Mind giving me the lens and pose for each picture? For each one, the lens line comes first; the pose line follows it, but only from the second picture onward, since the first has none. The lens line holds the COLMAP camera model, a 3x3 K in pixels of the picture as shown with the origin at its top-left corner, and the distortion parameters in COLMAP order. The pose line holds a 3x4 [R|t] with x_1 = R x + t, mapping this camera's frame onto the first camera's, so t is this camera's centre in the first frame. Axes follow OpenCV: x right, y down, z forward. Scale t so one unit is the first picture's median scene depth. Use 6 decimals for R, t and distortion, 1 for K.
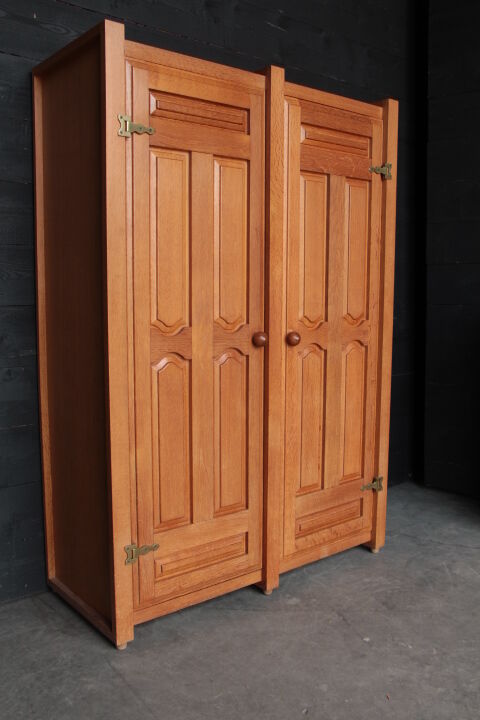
lens RADIAL K [[666.7, 0, 240.0], [0, 666.7, 360.0], [0, 0, 1]] dist [-0.142983, 0.163888]
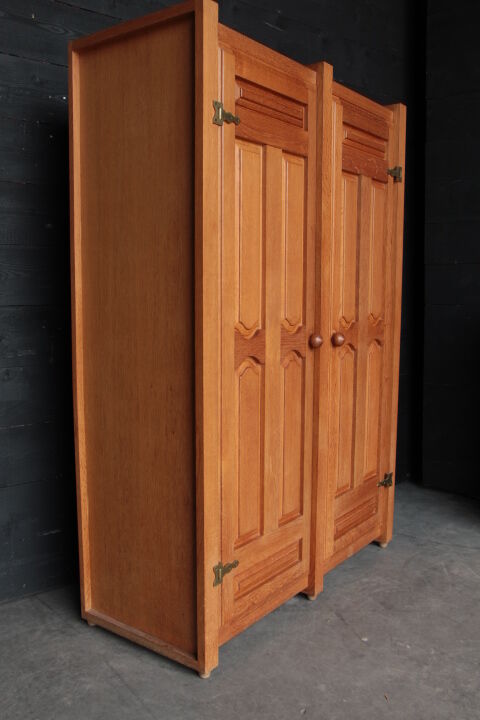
lens RADIAL K [[666.7, 0, 240.0], [0, 666.7, 360.0], [0, 0, 1]] dist [-0.142983, 0.163888]
pose [[0.969042, -0.028161, 0.245283, -0.316487], [0.028206, 0.999597, 0.003331, -0.009071], [-0.245278, 0.003691, 0.969446, 0.079172]]
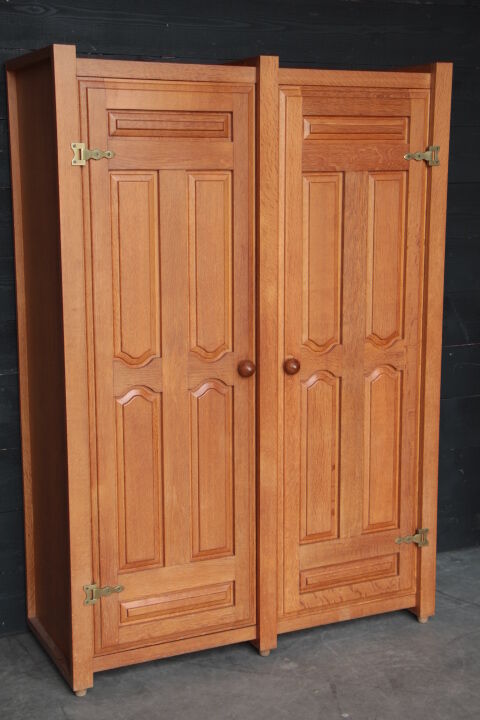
lens RADIAL K [[1089.0, 0, 240.0], [0, 1089.0, 360.0], [0, 0, 1]] dist [0.074036, 0.116560]
pose [[0.973024, 0.032919, -0.228343, 0.355522], [-0.020133, 0.998108, 0.058100, -0.127483], [0.229824, -0.051936, 0.971845, -0.430851]]
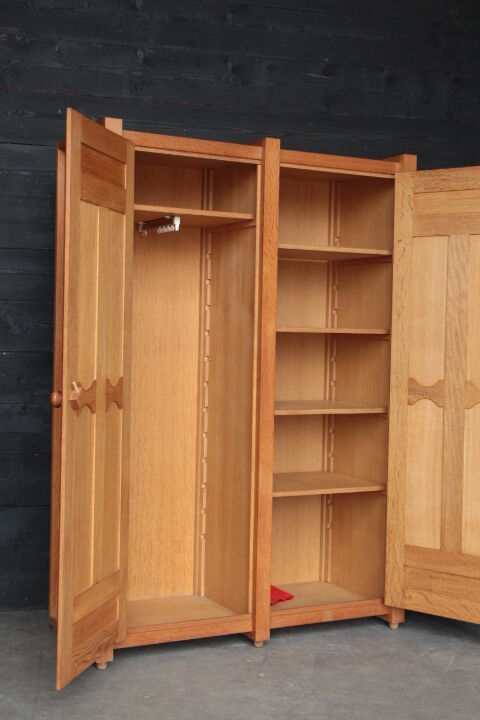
lens RADIAL K [[1033.2, 0, 240.0], [0, 1033.2, 360.0], [0, 0, 1]] dist [0.041545, 0.064531]
pose [[0.980844, 0.021338, -0.193622, 0.334824], [-0.039251, 0.995244, -0.089156, 0.068989], [0.190798, 0.095048, 0.977017, -0.633513]]
